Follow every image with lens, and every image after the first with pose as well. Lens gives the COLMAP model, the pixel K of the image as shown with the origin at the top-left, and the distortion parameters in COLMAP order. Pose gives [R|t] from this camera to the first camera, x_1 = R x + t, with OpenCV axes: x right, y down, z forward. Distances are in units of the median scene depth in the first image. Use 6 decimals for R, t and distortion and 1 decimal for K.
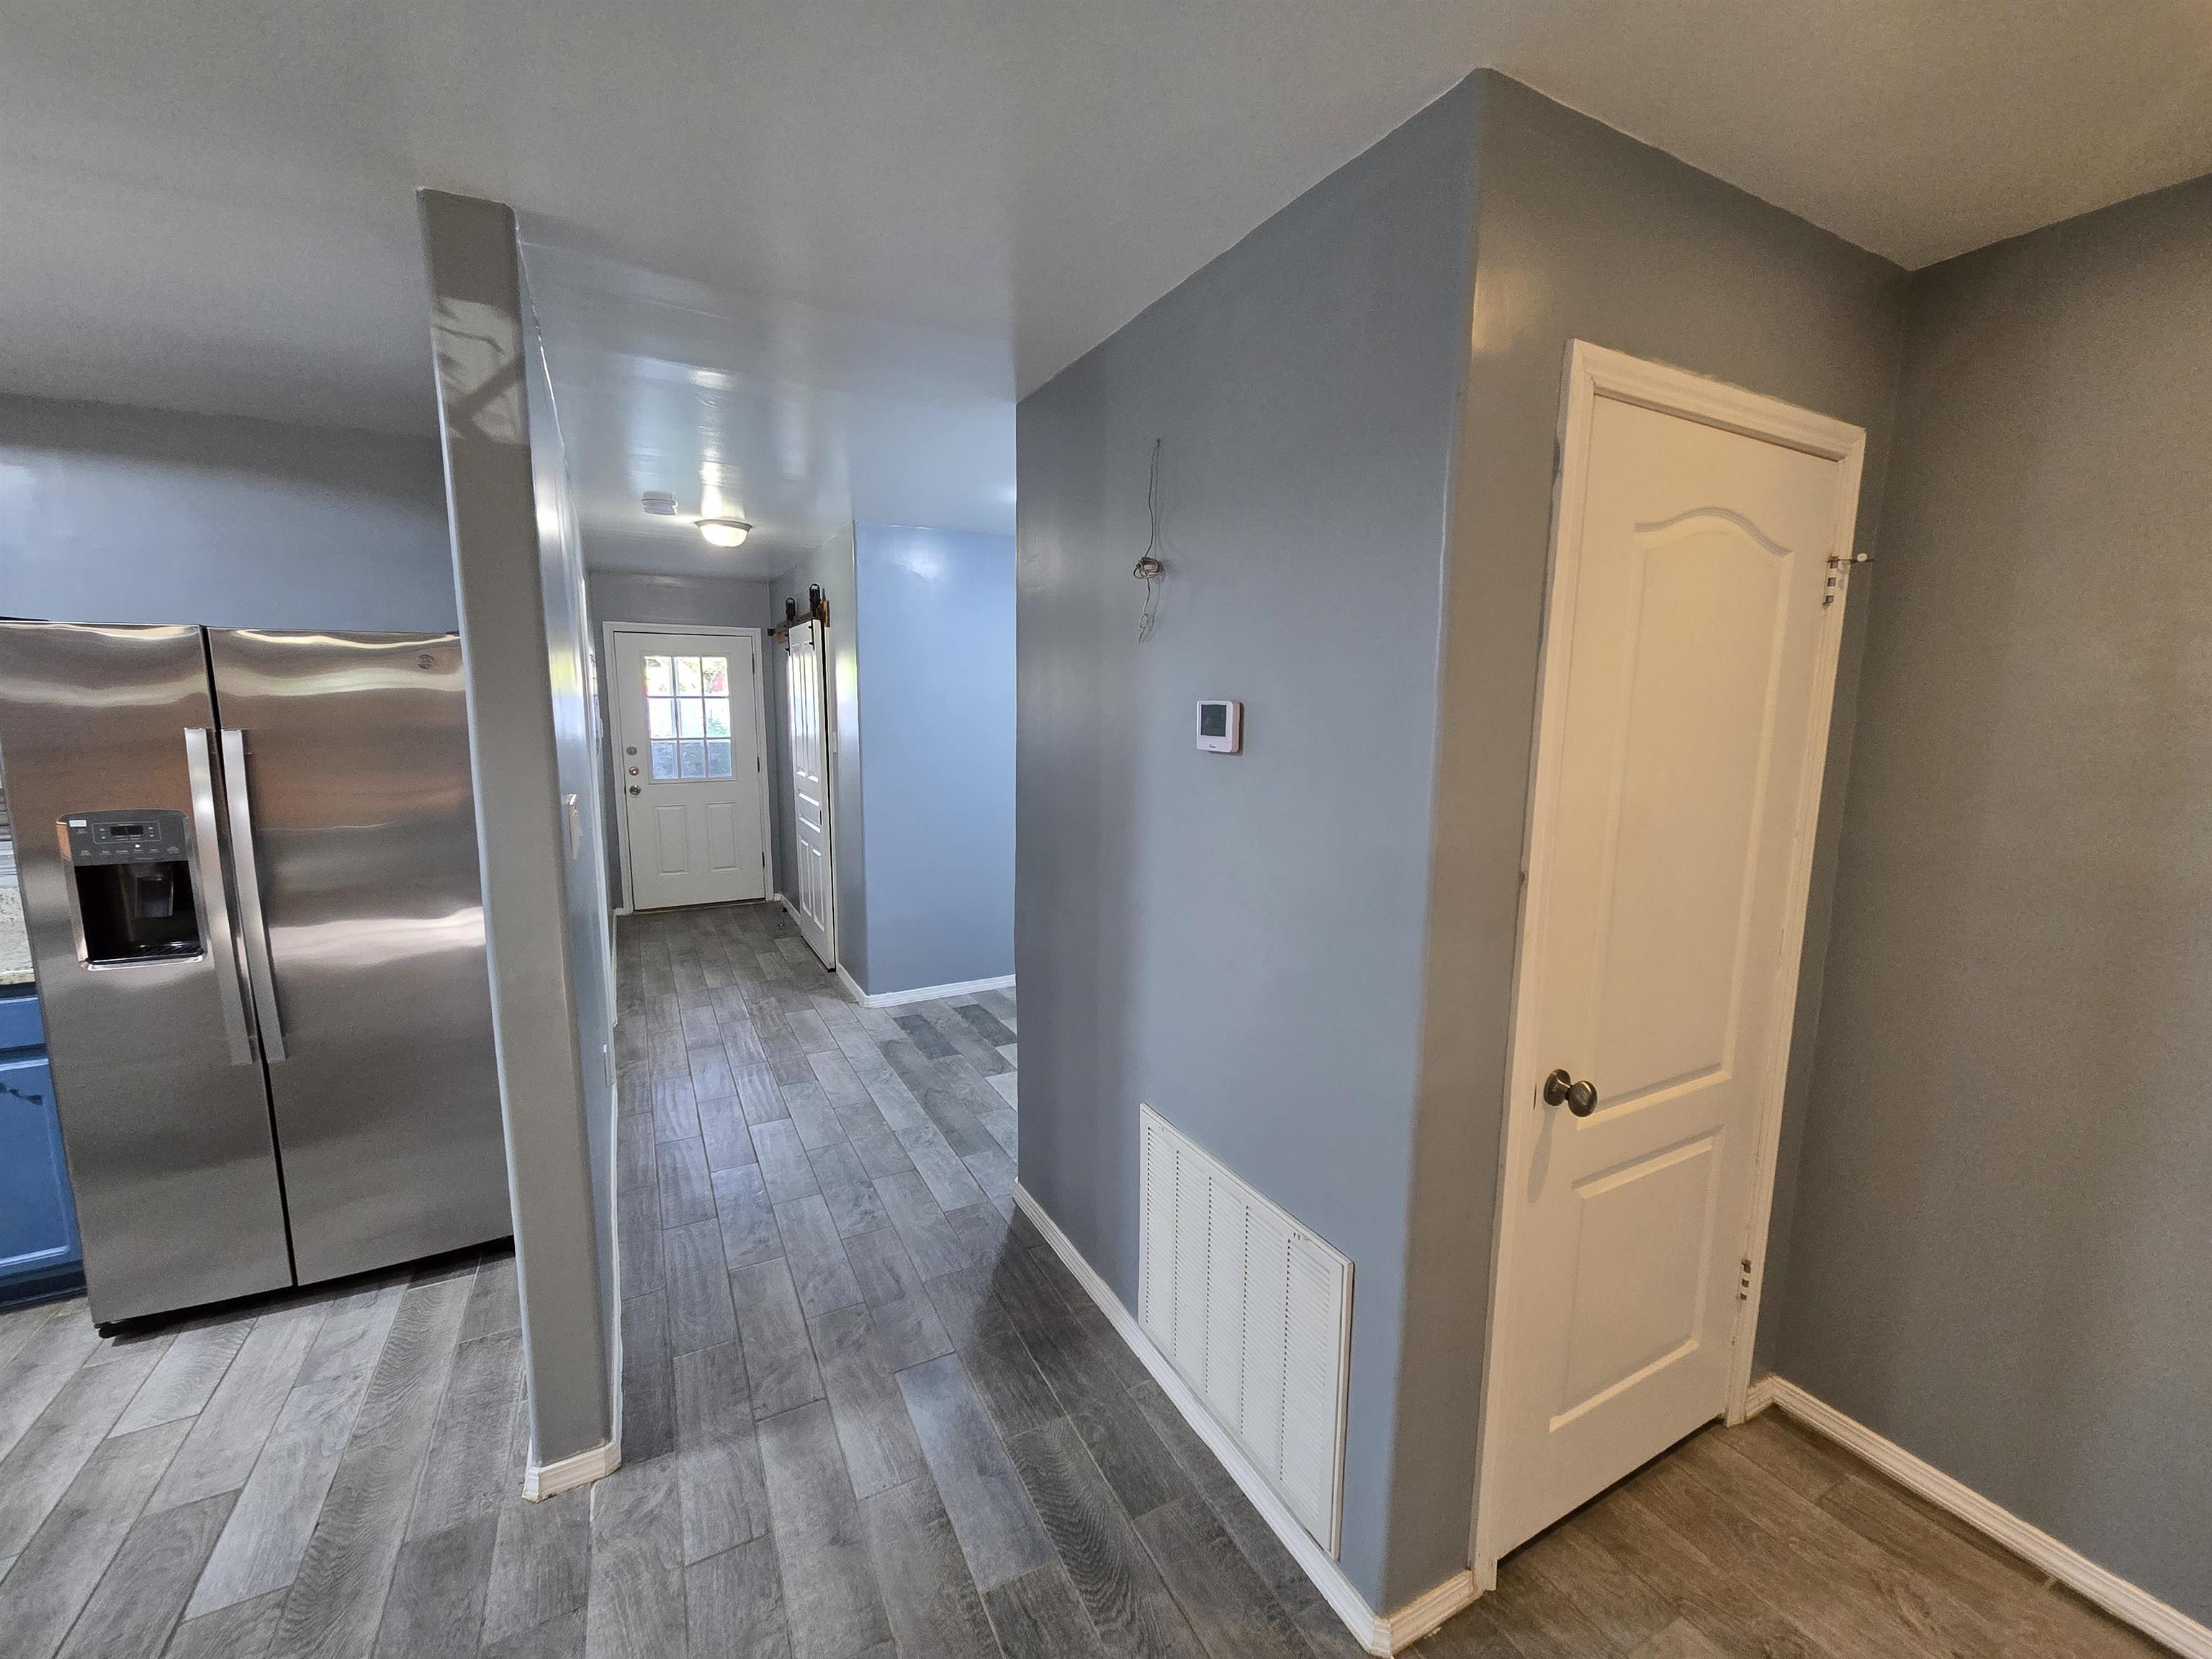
lens RADIAL K [[914.2, 0, 1116.9], [0, 914.2, 824.9], [0, 0, 1]] dist [-0.001151, 0.000607]
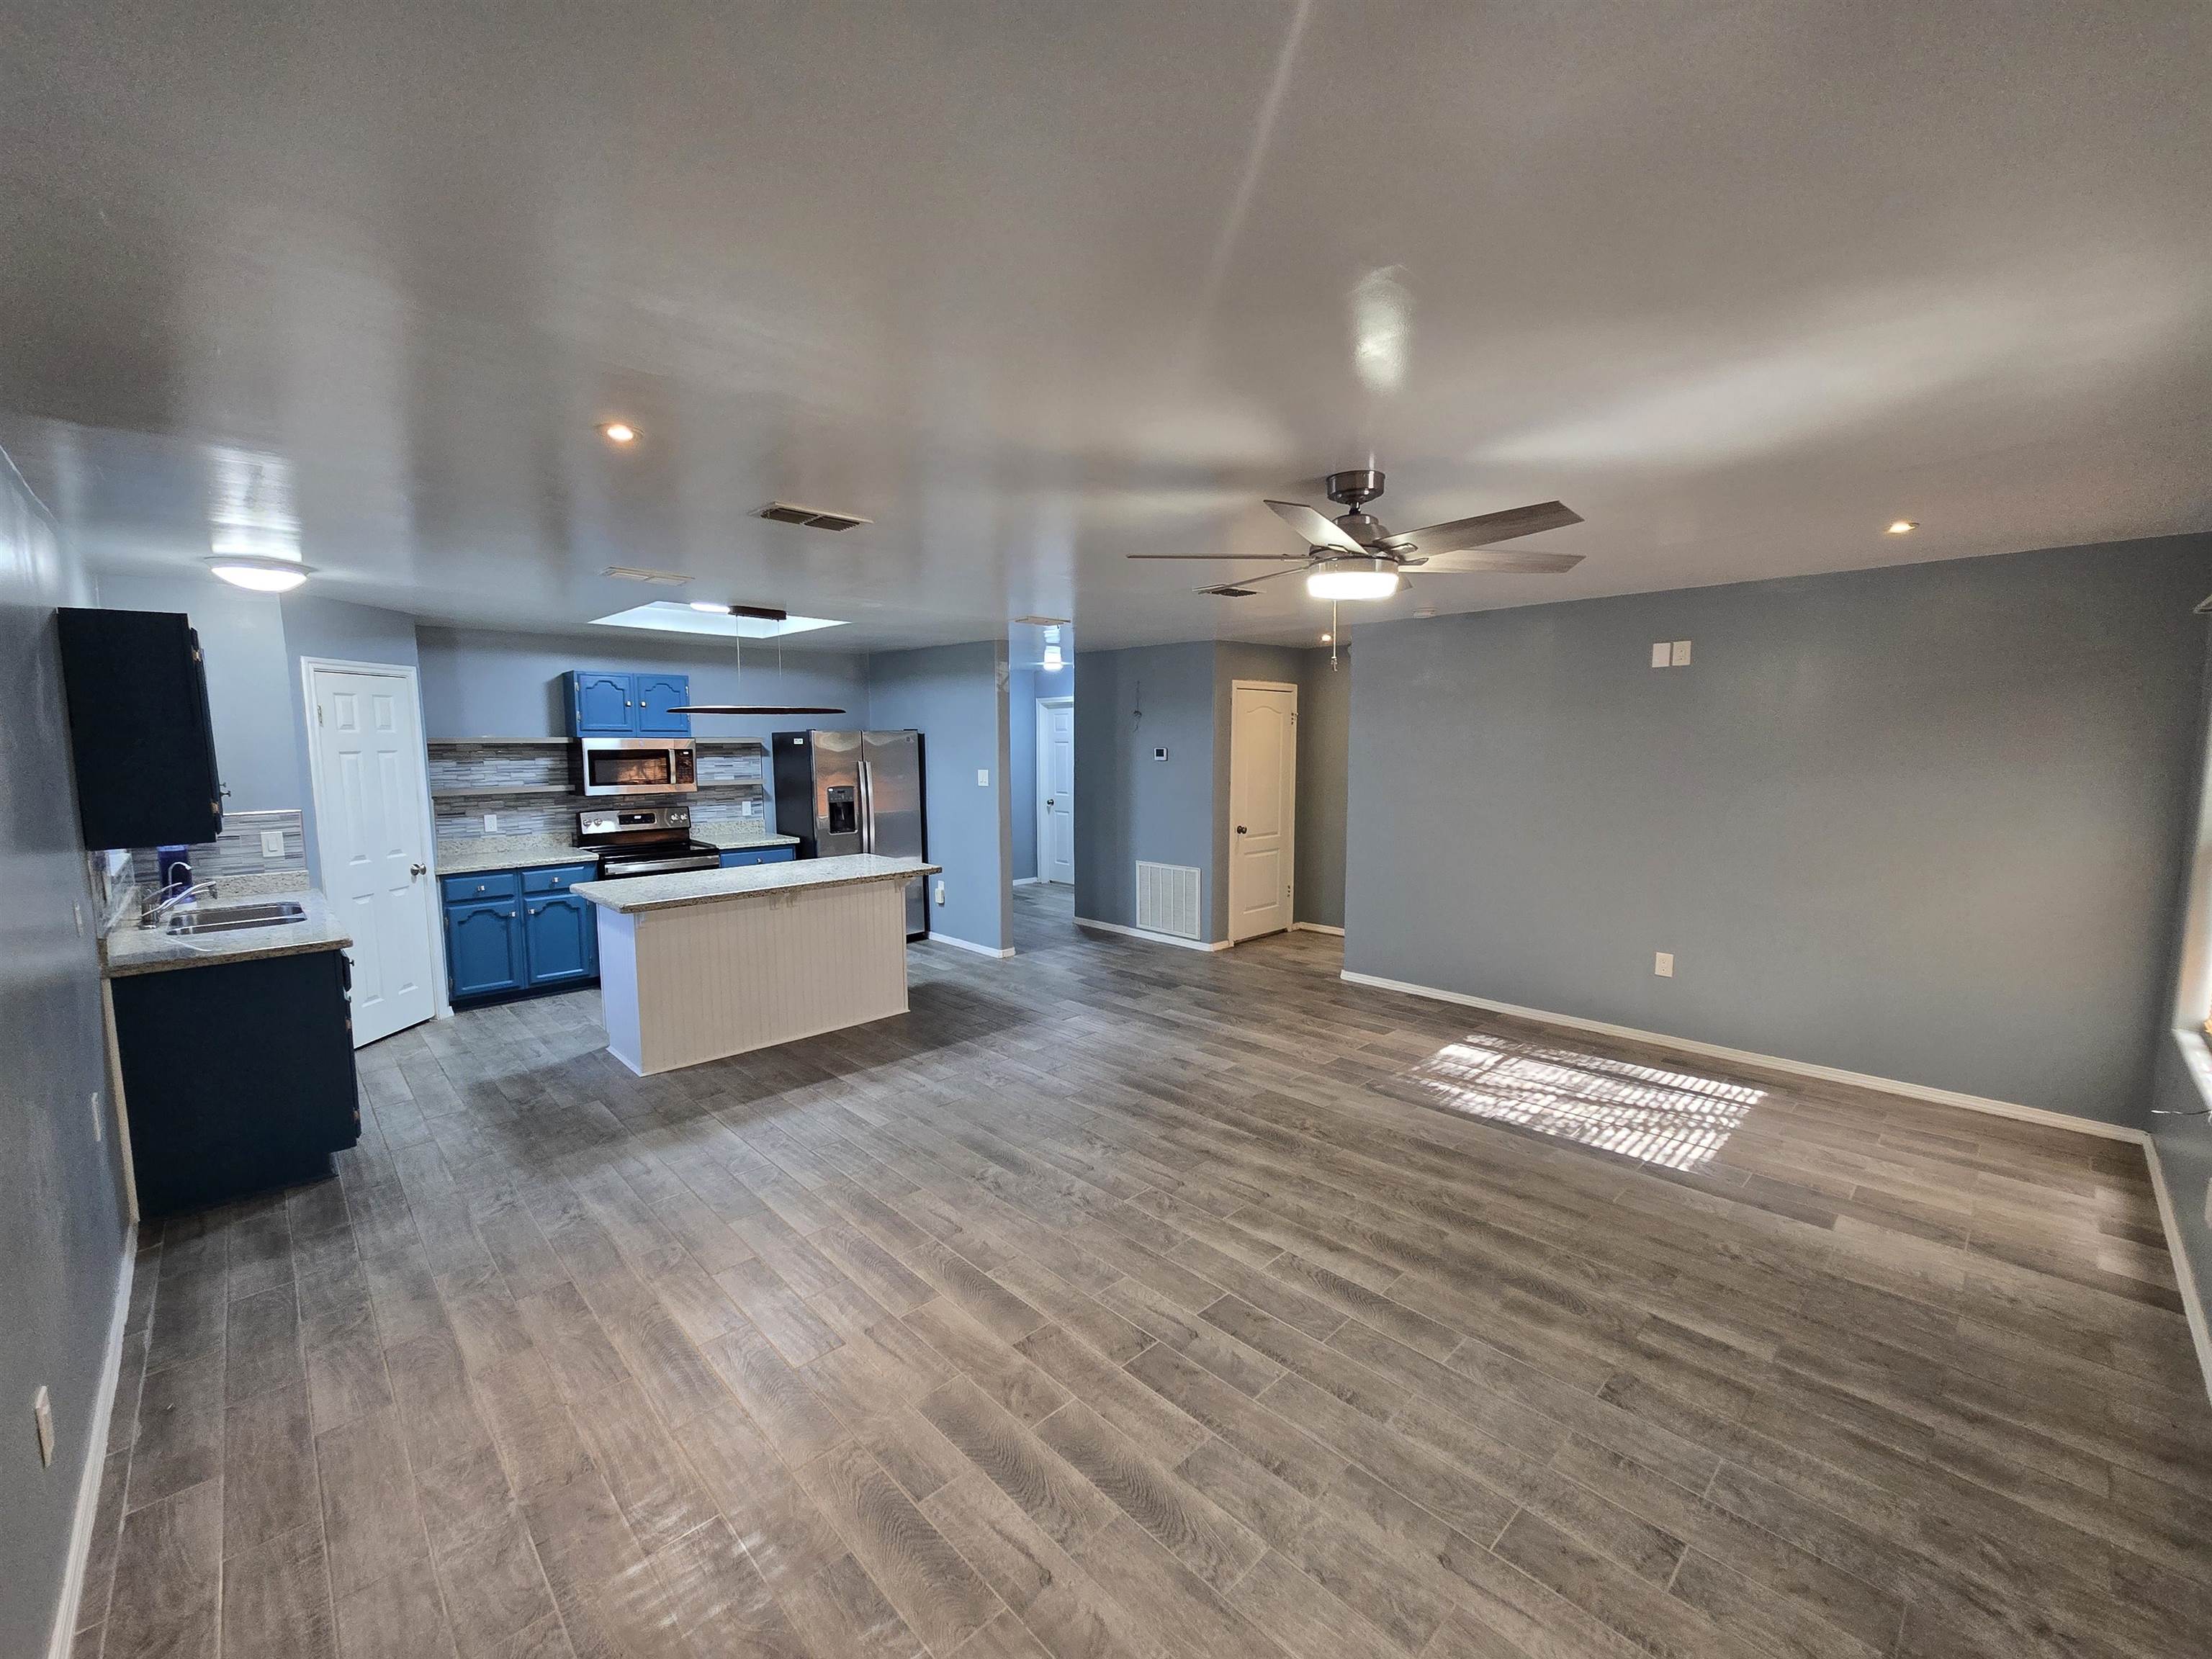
lens RADIAL K [[902.6, 0, 1092.6], [0, 902.6, 836.0], [0, 0, 1]] dist [-0.001036, 0.000003]
pose [[0.965146, -0.039863, 0.258657, -0.342974], [0.051251, 0.997984, -0.037433, 0.108795], [-0.256643, 0.049385, 0.965244, -0.778087]]
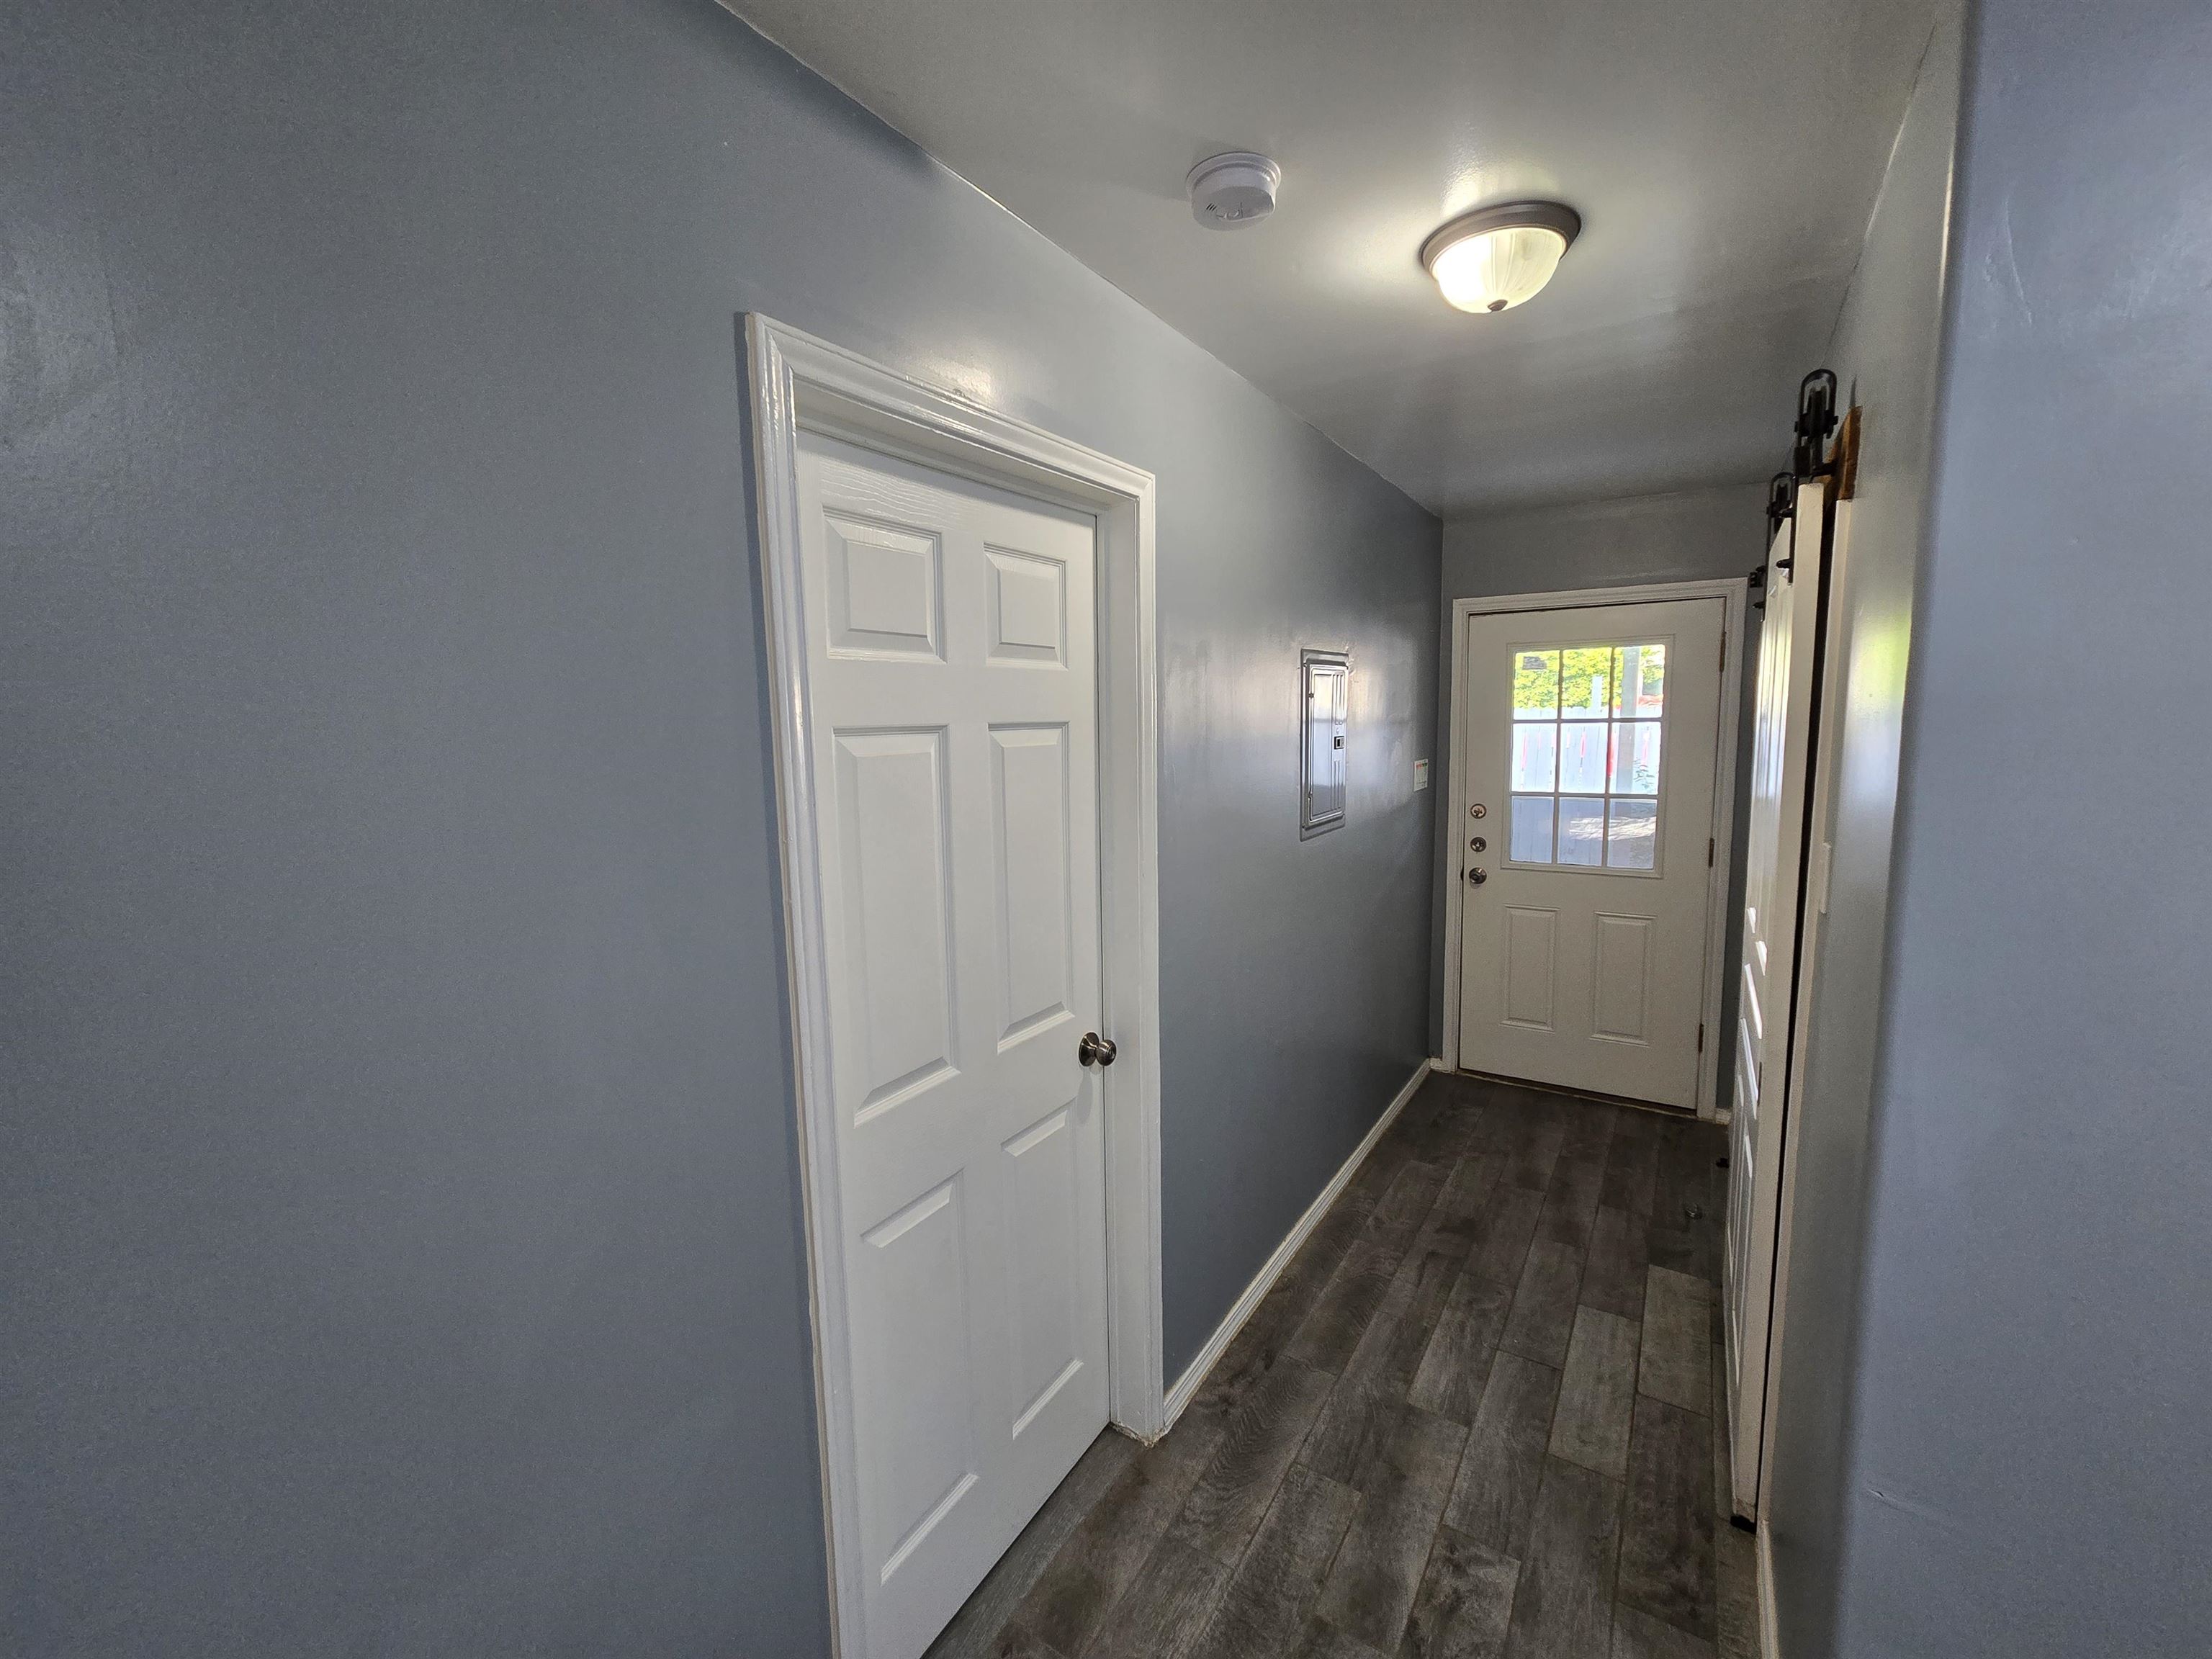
lens RADIAL K [[914.2, 0, 1116.9], [0, 914.2, 824.9], [0, 0, 1]] dist [-0.001151, 0.000607]
pose [[0.489484, 0.088096, -0.867551, -0.123659], [-0.101093, 0.993908, 0.043889, -0.074060], [0.866132, 0.066221, 0.495408, 0.494356]]
